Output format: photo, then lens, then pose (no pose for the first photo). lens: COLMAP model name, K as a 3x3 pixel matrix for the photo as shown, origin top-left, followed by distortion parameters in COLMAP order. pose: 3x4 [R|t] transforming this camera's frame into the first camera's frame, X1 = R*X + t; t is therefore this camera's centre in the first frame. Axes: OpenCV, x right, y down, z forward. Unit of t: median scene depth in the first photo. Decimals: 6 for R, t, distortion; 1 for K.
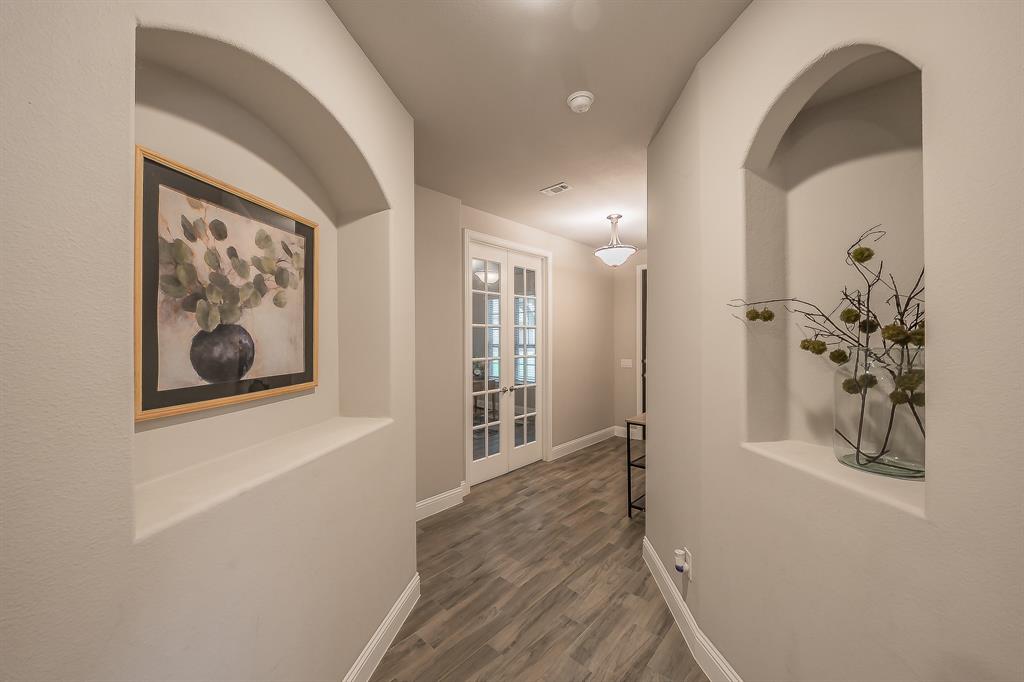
lens RADIAL K [[380.4, 0, 479.2], [0, 380.4, 337.1], [0, 0, 1]] dist [-0.003756, 0.000007]
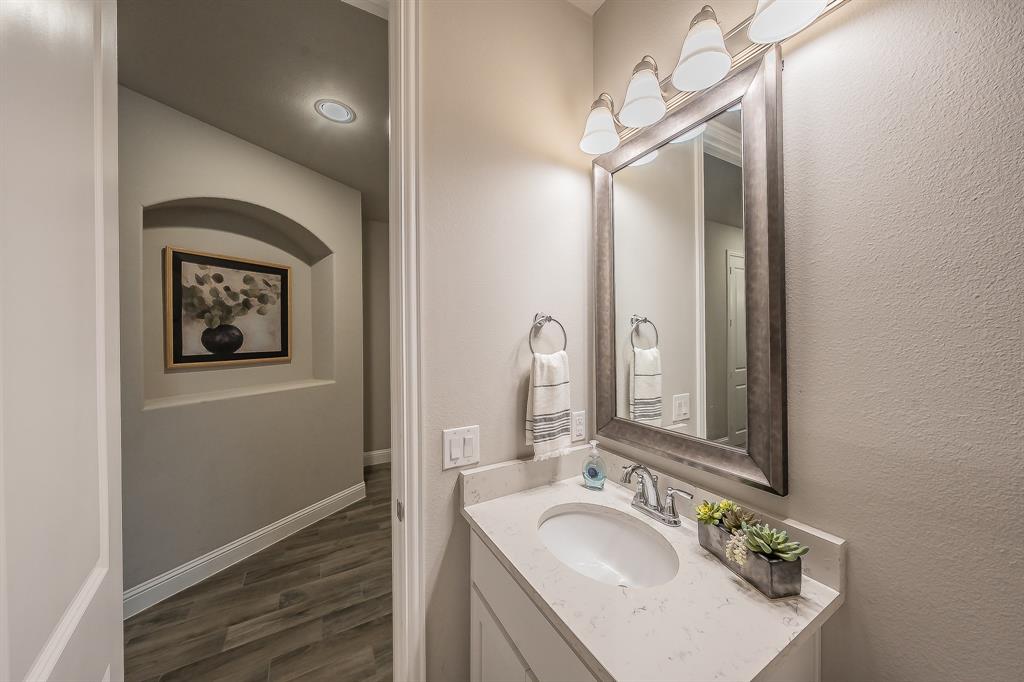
lens RADIAL K [[359.5, 0, 511.6], [0, 359.5, 335.8], [0, 0, 1]] dist [-0.000192, 0.000323]
pose [[0.954698, -0.004150, -0.297549, 1.321356], [0.005532, 0.999977, 0.003803, 0.024582], [0.297527, -0.005276, 0.954699, -0.350571]]
